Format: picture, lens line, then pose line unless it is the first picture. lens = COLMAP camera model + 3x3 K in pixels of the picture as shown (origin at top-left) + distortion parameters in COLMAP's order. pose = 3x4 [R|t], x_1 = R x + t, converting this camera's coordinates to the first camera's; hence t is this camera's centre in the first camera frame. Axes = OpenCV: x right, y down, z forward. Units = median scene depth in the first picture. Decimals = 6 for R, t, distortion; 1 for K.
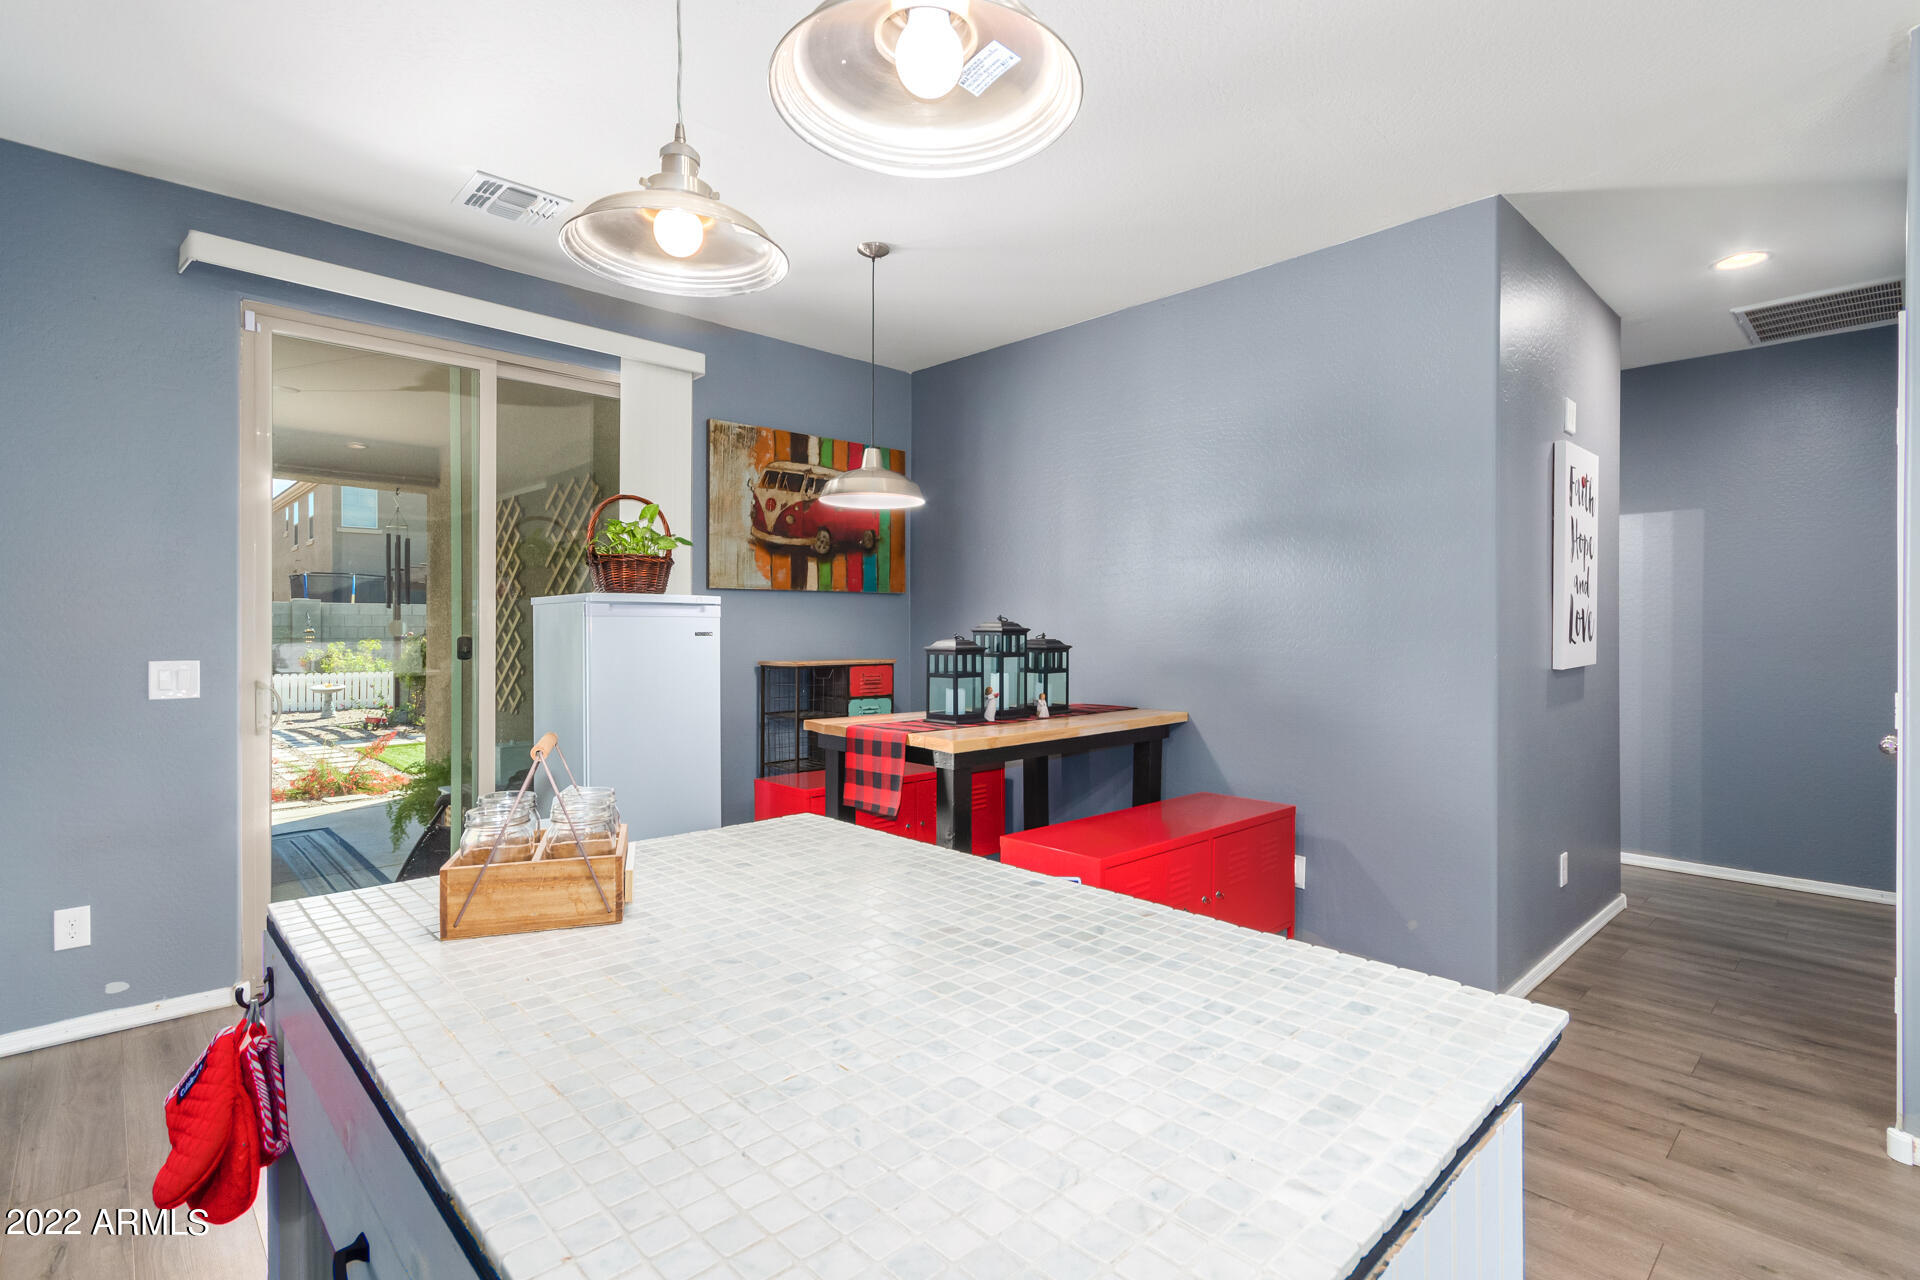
lens RADIAL K [[896.9, 0, 967.4], [0, 896.9, 631.9], [0, 0, 1]] dist [0.003159, 0.001386]
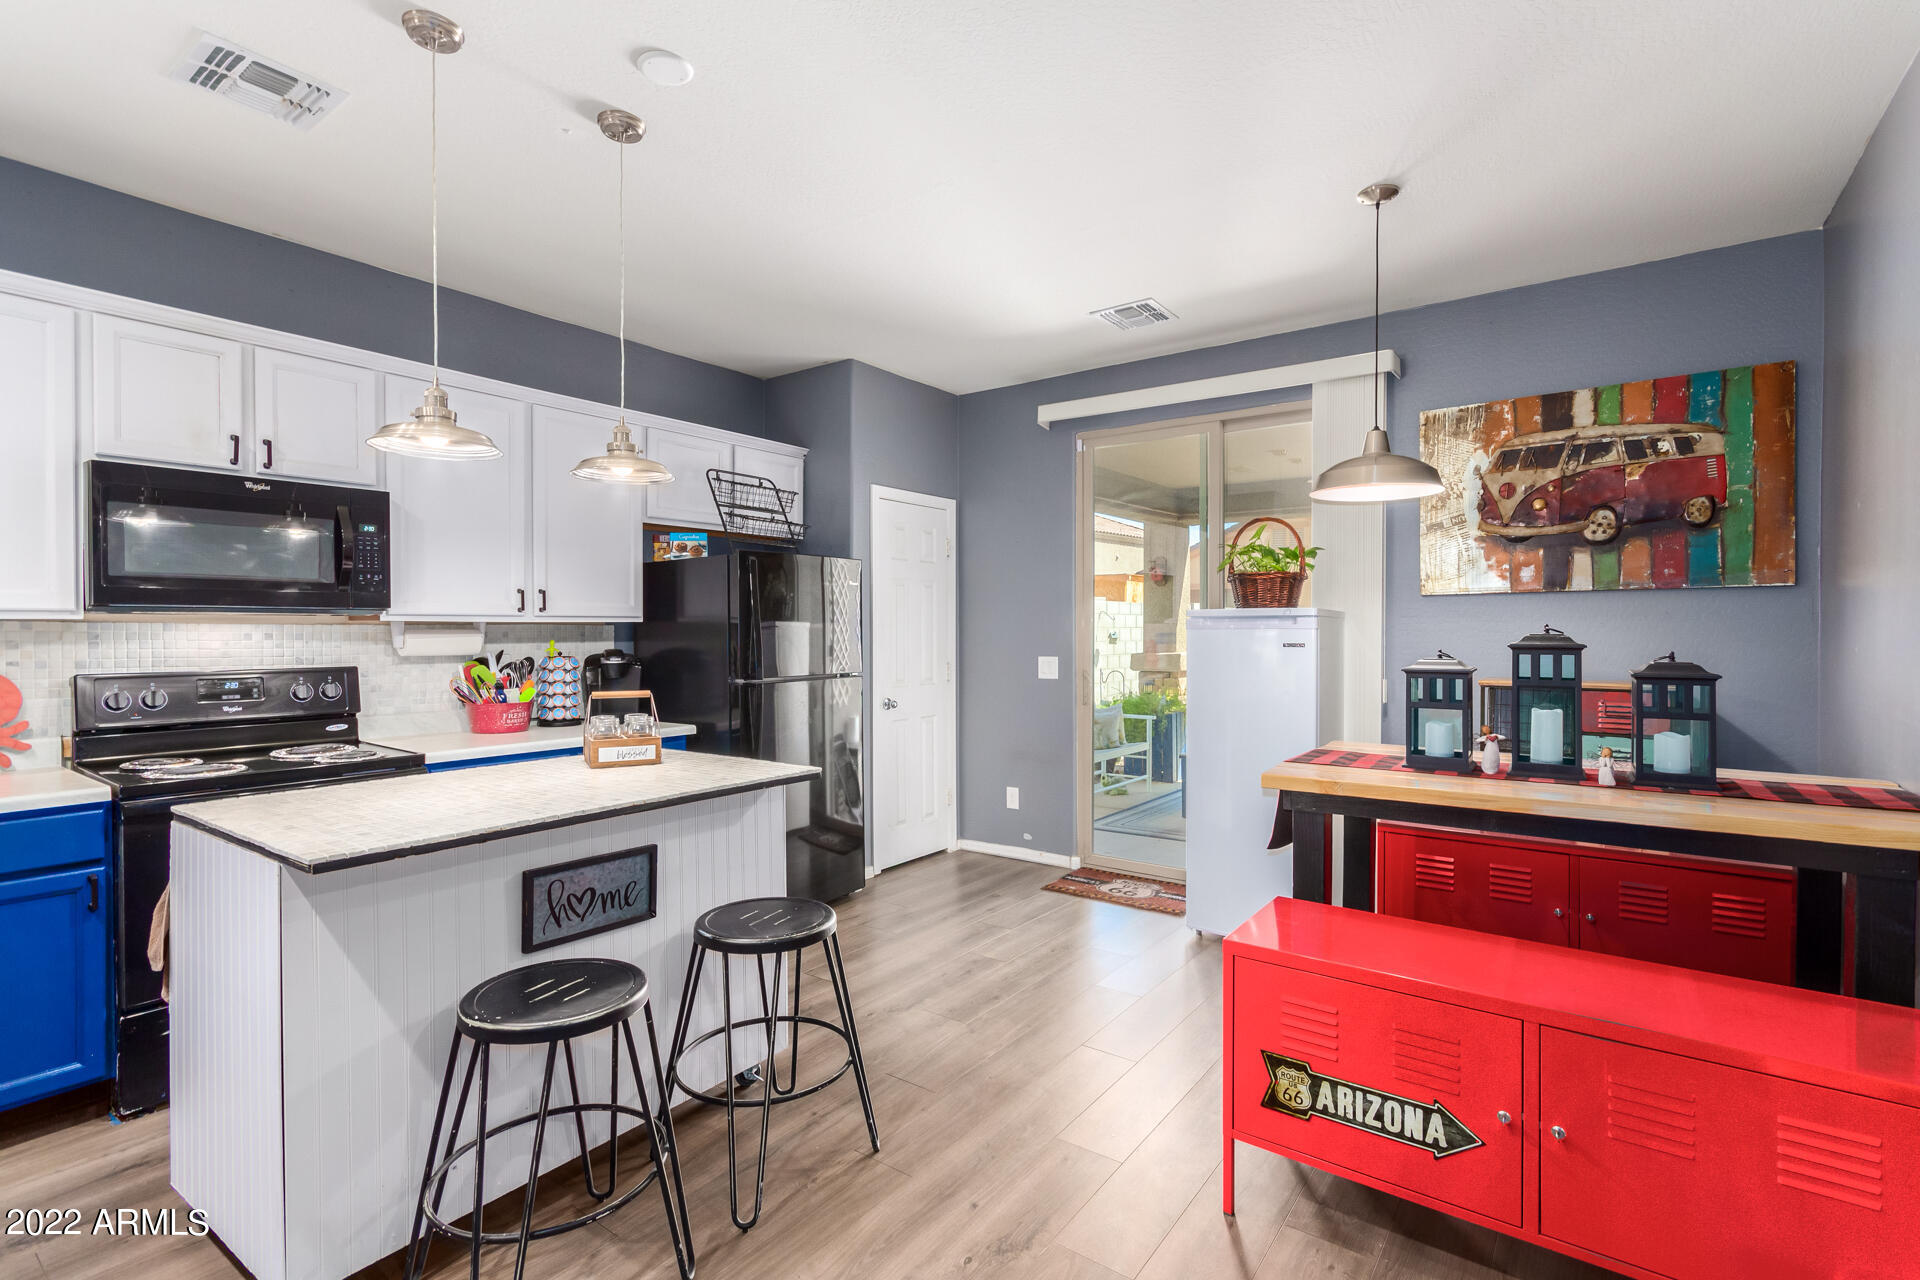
lens RADIAL K [[896.9, 0, 999.2], [0, 896.9, 635.8], [0, 0, 1]] dist [0.003159, 0.001386]
pose [[0.198172, 0.004958, -0.980155, 0.503628], [-0.001530, 0.999988, 0.004749, -0.010202], [0.980166, 0.000558, 0.198177, 0.368817]]
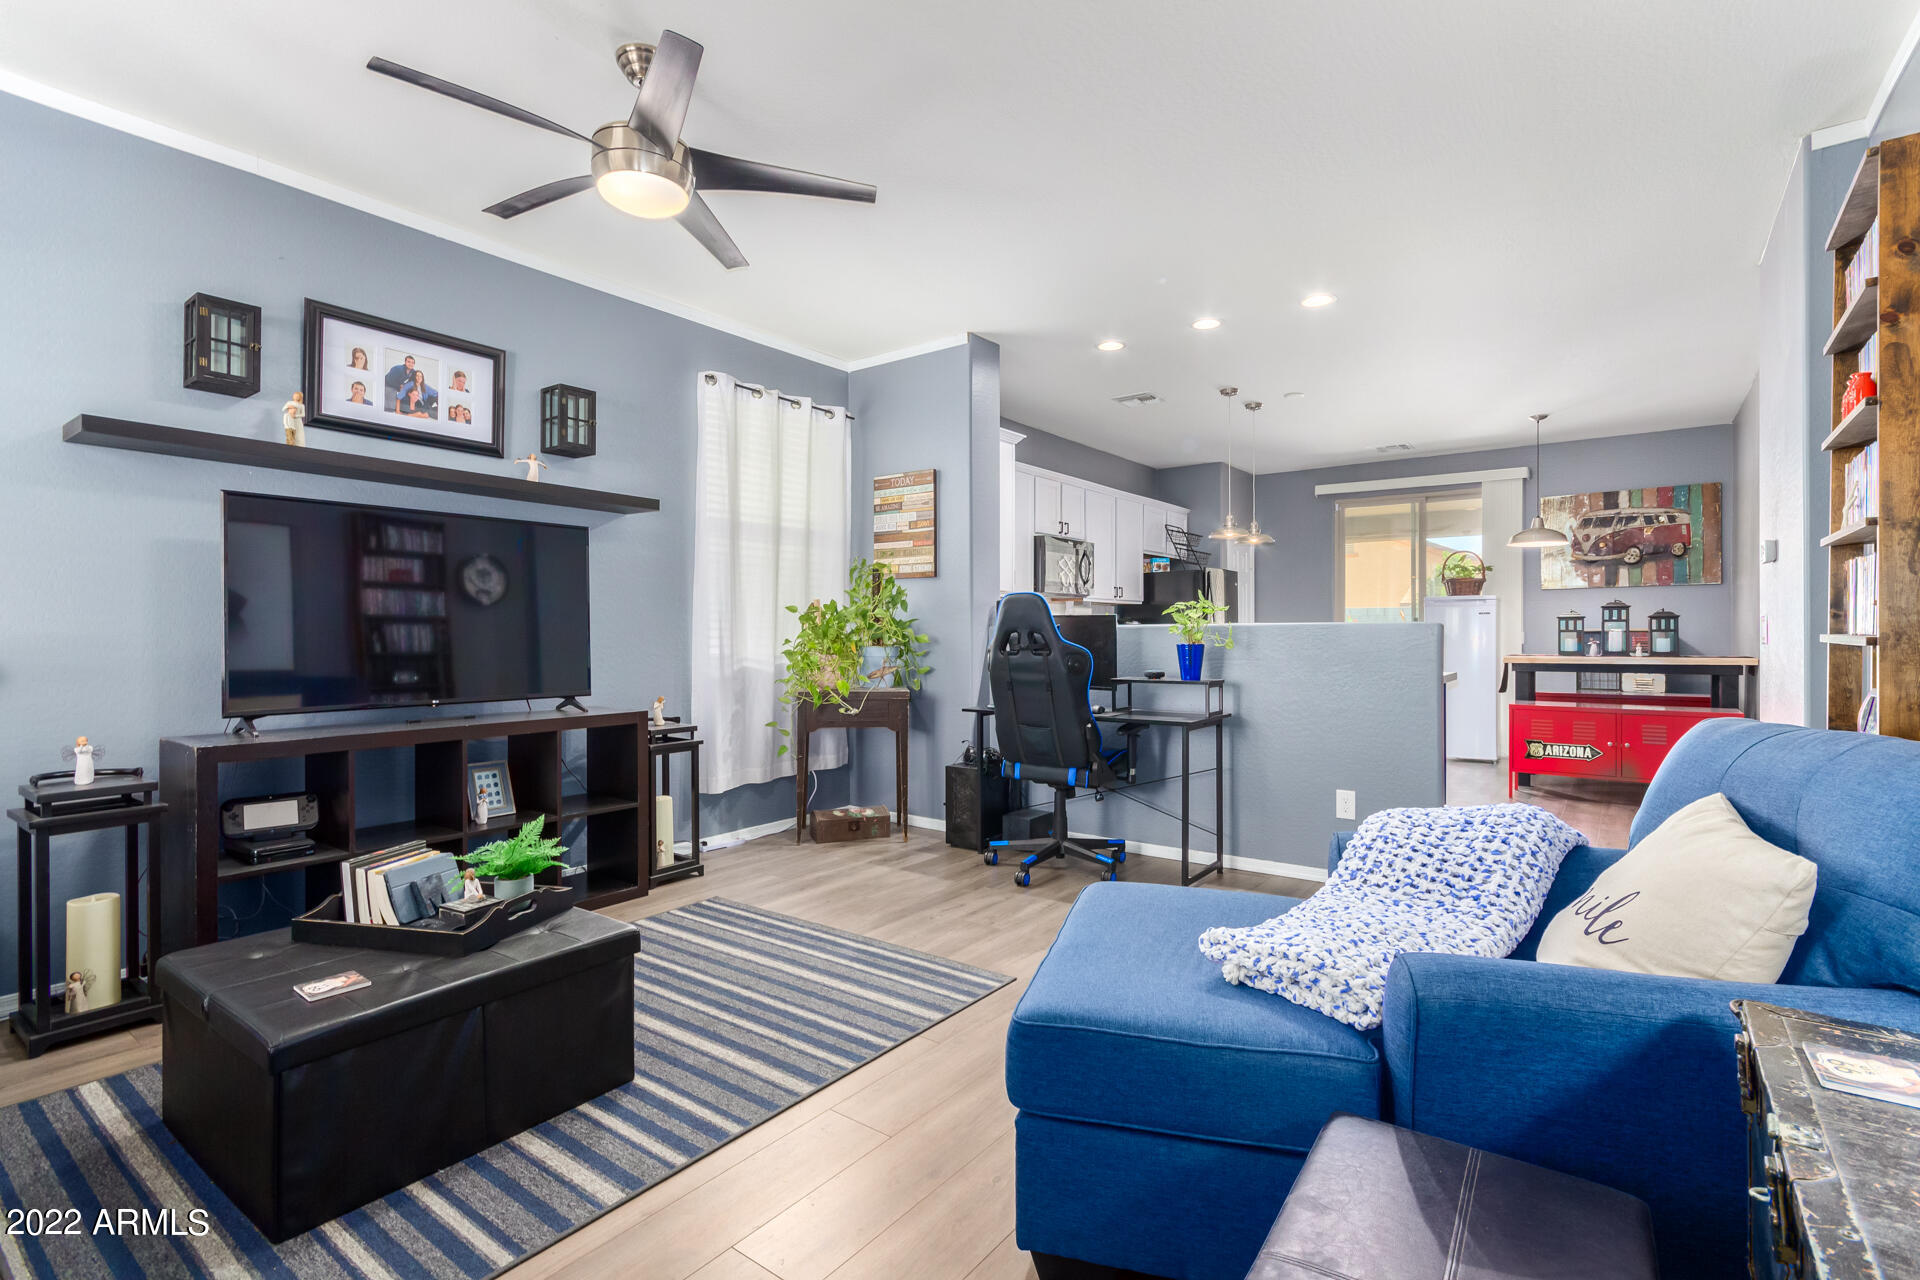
lens RADIAL K [[896.9, 0, 997.9], [0, 896.9, 638.9], [0, 0, 1]] dist [0.003159, 0.001386]
pose [[0.190299, 0.005710, -0.981710, 1.254199], [0.000312, 0.999983, 0.005876, 0.041175], [0.981726, -0.001425, 0.190294, -0.436467]]
